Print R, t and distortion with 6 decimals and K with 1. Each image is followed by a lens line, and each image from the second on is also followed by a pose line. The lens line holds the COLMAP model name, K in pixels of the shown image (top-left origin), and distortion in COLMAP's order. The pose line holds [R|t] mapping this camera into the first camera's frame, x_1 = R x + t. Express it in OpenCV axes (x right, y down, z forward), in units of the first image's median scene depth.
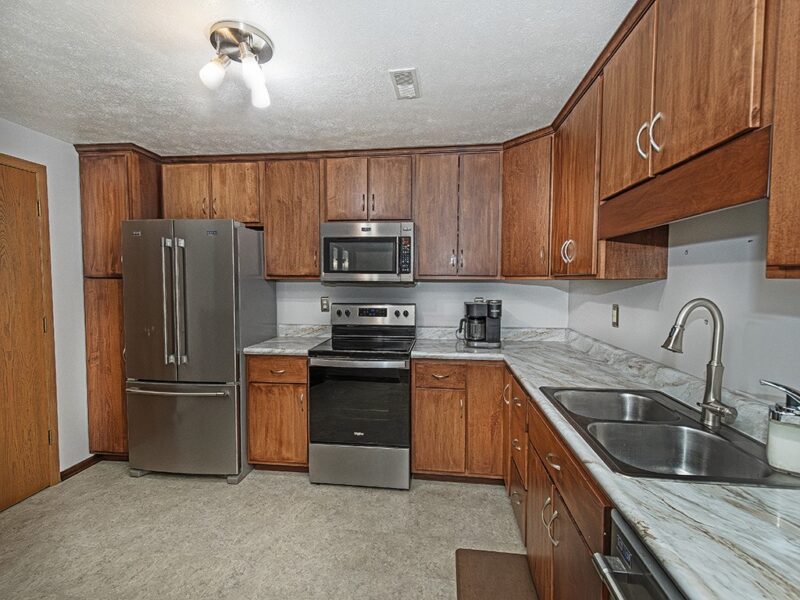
lens RADIAL K [[361.1, 0, 402.3], [0, 361.1, 294.9], [0, 0, 1]] dist [0.019446, -0.001524]
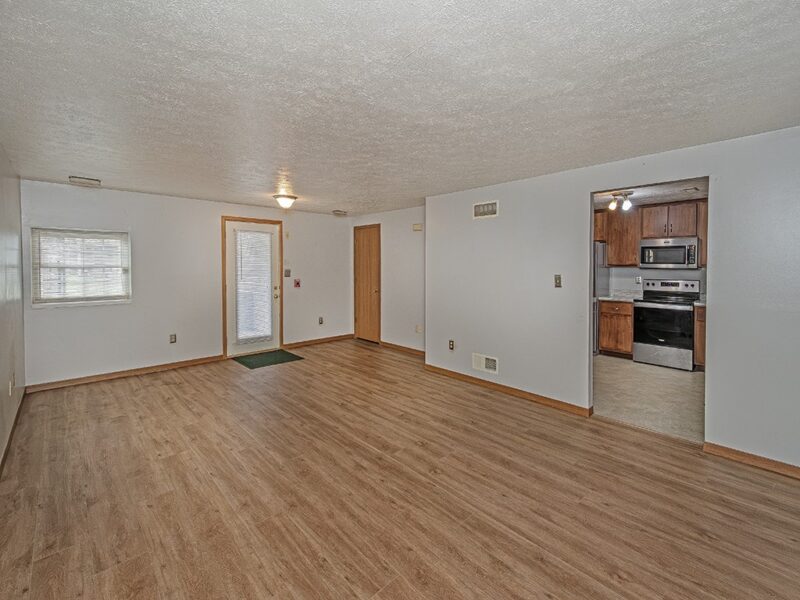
lens RADIAL K [[361.1, 0, 405.3], [0, 361.1, 273.8], [0, 0, 1]] dist [0.019446, -0.001524]
pose [[0.782816, 0.010592, -0.622163, 0.024781], [-0.026219, 0.999529, -0.015974, 0.062525], [0.621700, 0.028817, 0.782725, -1.441320]]
